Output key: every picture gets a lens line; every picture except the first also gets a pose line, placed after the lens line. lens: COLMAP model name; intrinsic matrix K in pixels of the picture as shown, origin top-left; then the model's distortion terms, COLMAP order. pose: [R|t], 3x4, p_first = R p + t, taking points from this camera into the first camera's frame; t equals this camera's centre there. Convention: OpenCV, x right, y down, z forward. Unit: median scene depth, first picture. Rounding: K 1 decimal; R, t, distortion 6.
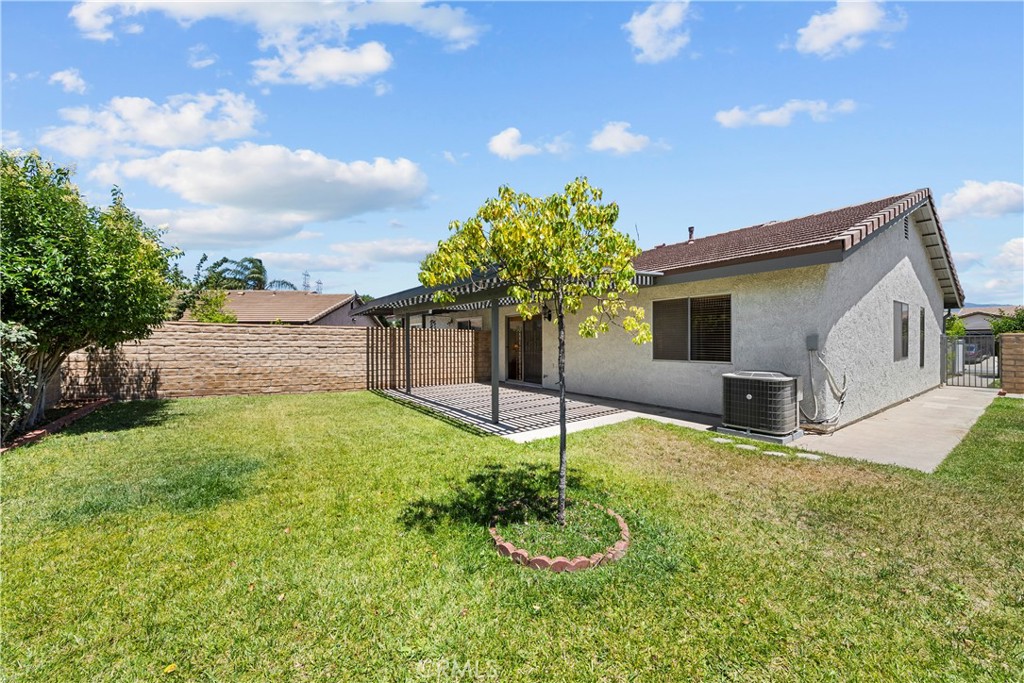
lens RADIAL K [[388.8, 0, 514.4], [0, 388.8, 347.3], [0, 0, 1]] dist [-0.002785, -0.000043]
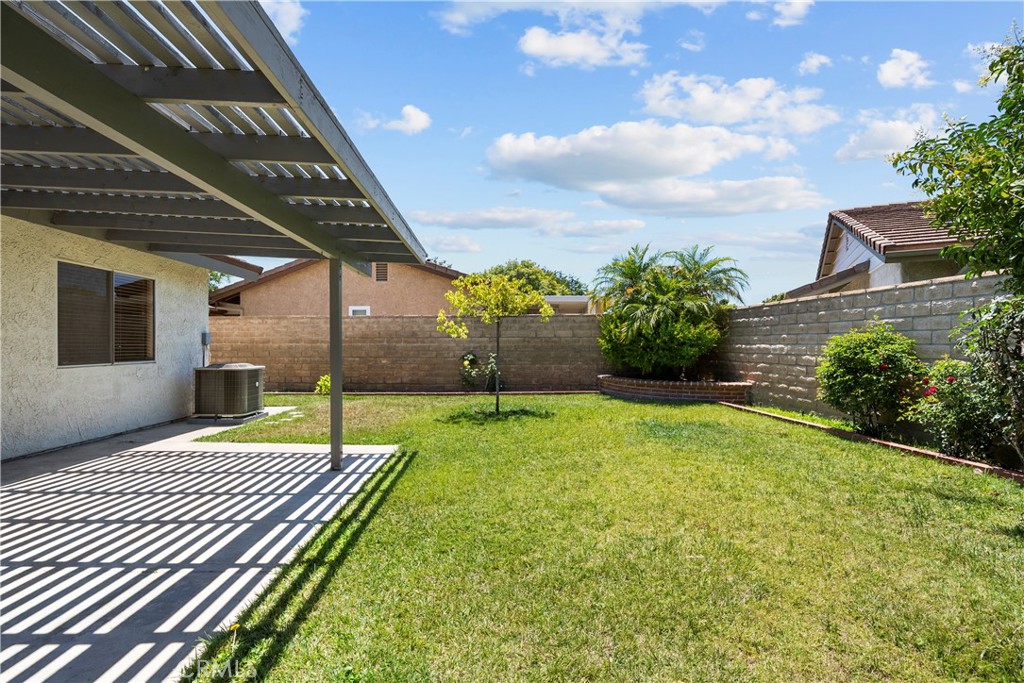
lens RADIAL K [[468.9, 0, 512.0], [0, 468.9, 341.5], [0, 0, 1]] dist [-0.000014, -0.000025]
pose [[-0.809195, 0.005315, 0.587517, -0.485671], [0.007093, 0.999975, 0.000723, 0.000325], [-0.587498, 0.004752, -0.809212, 1.008377]]
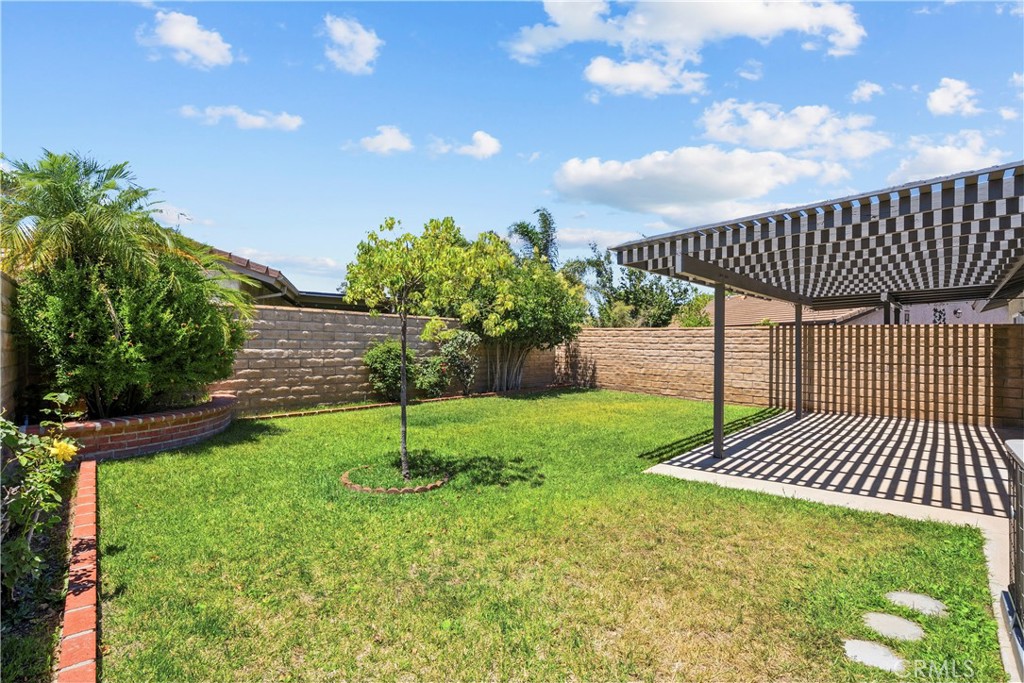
lens RADIAL K [[505.2, 0, 512.0], [0, 505.2, 341.5], [0, 0, 1]] dist [0.000612, 0.000339]
pose [[0.190425, -0.002674, -0.981698, 0.558802], [-0.019261, 0.999794, -0.006460, -0.006028], [0.981513, 0.020138, 0.190334, 0.331874]]
